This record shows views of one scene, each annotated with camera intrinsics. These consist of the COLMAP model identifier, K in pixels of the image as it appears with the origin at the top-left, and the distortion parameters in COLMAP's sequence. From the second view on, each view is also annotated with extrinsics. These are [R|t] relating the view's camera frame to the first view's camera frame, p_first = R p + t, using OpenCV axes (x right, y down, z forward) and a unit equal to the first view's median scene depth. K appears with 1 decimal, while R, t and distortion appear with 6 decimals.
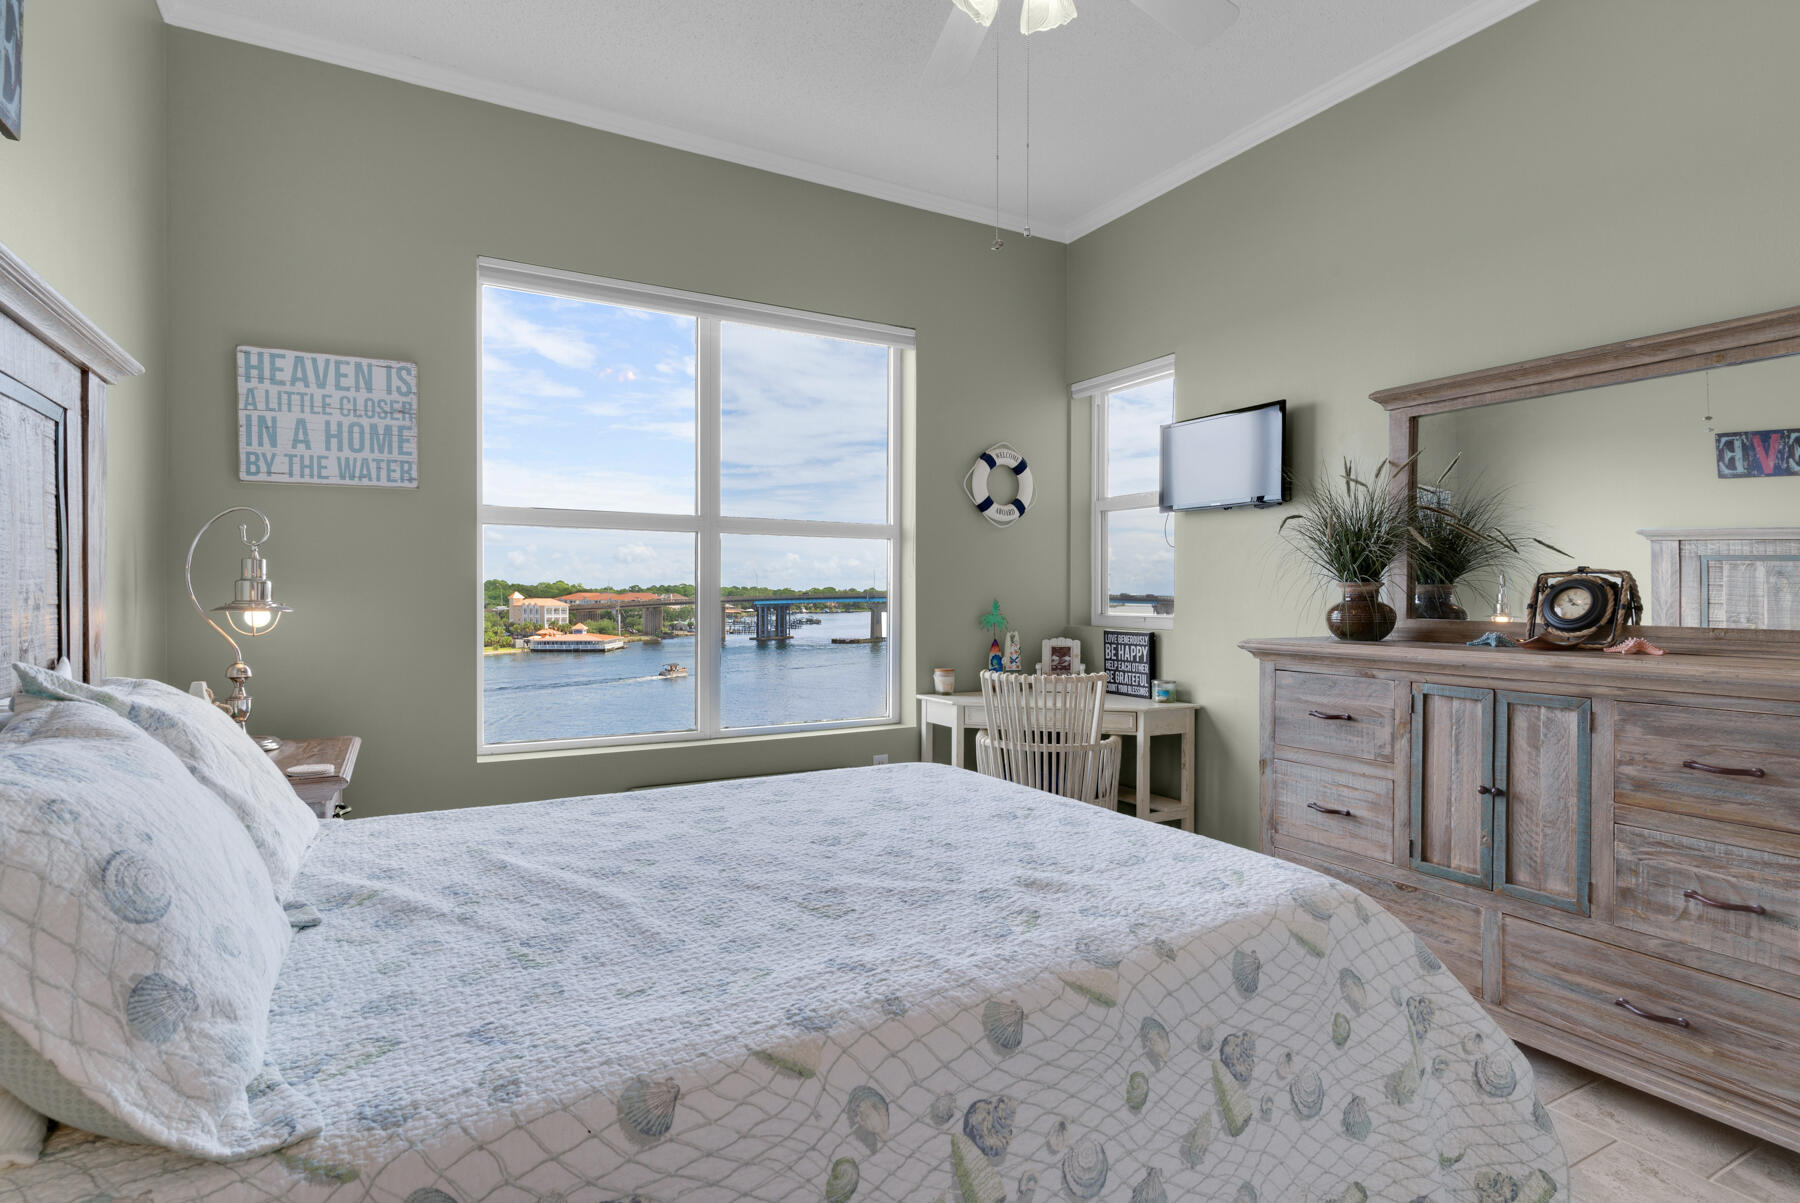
lens RADIAL K [[903.7, 0, 900.0], [0, 903.7, 601.5], [0, 0, 1]] dist [0.006246, 0.000457]
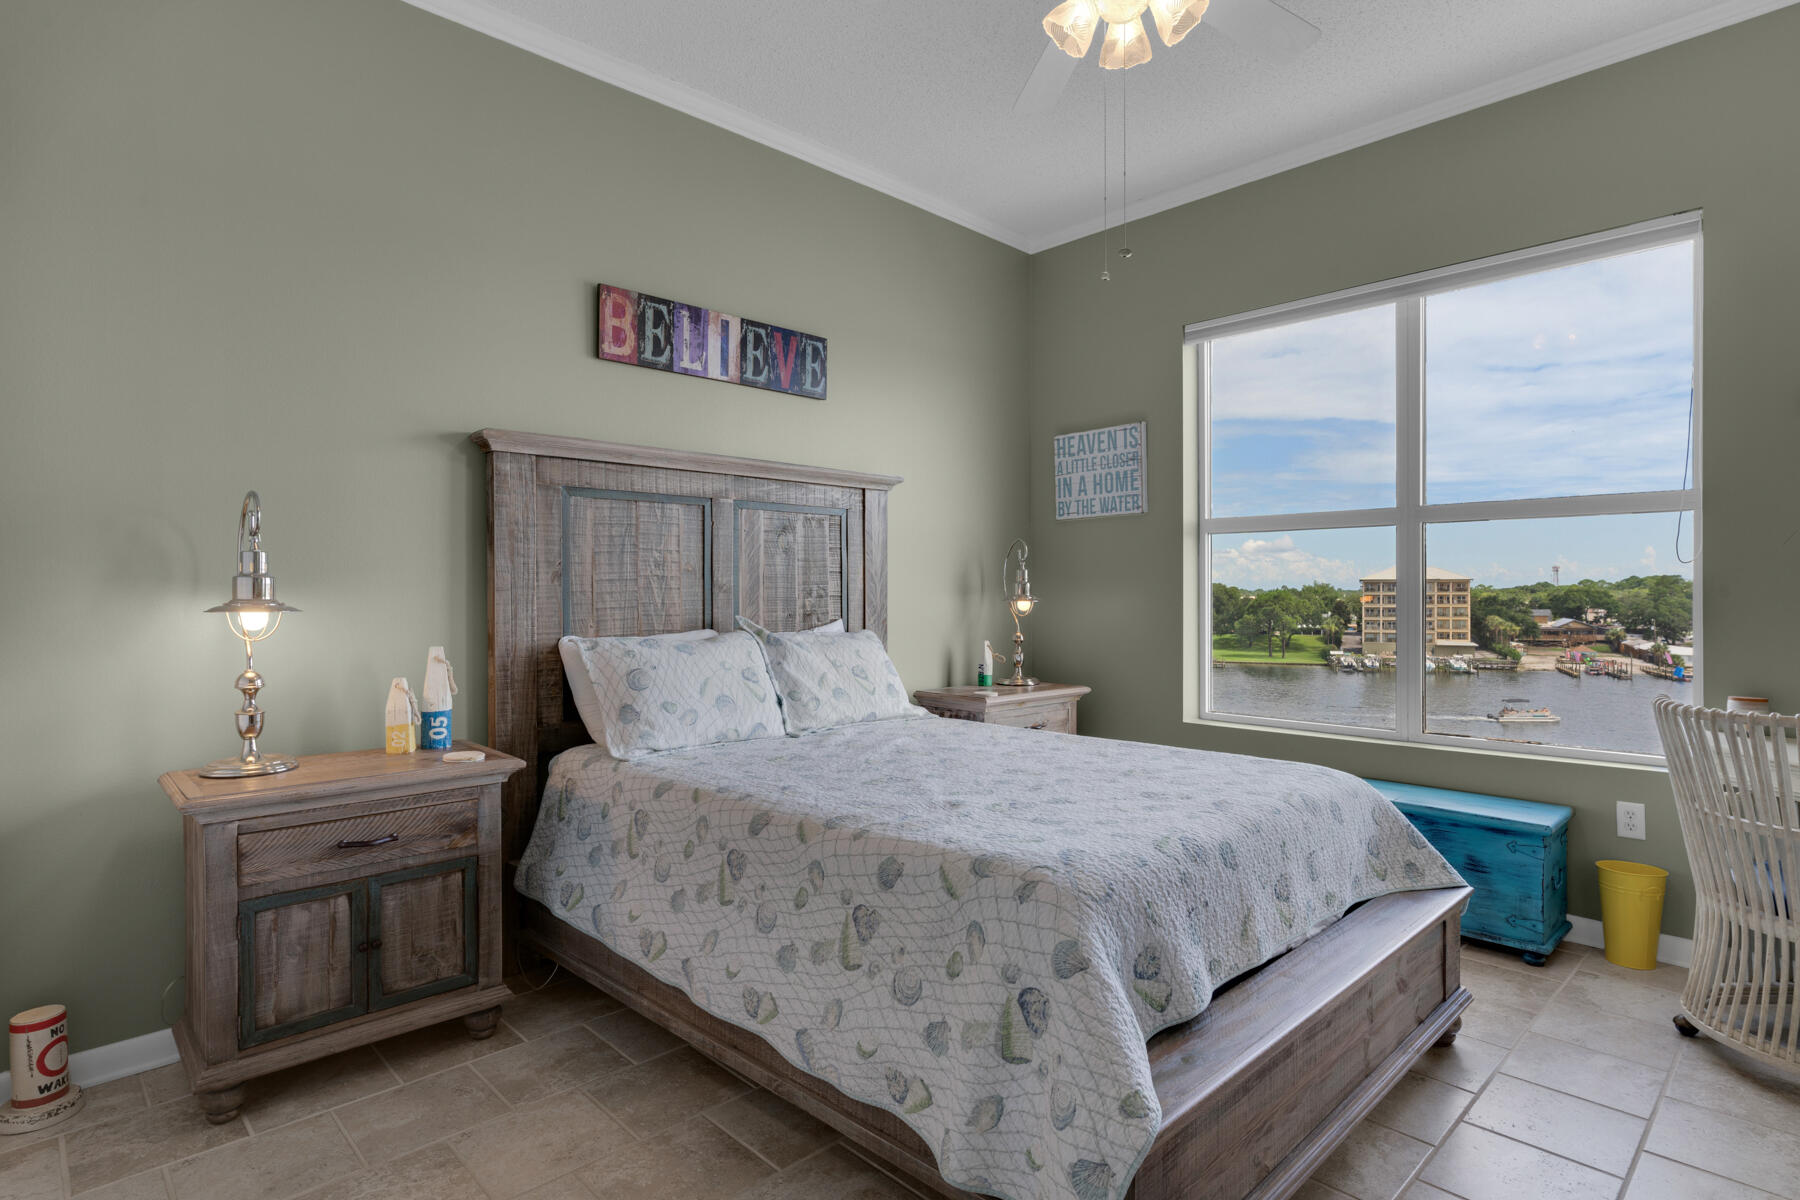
lens RADIAL K [[937.1, 0, 902.3], [0, 937.1, 590.2], [0, 0, 1]] dist [-0.004150, 0.000764]
pose [[0.263488, -0.006046, -0.964644, 1.156009], [-0.005120, 0.999958, -0.007666, 0.005492], [0.964649, 0.006959, 0.263446, 0.444207]]
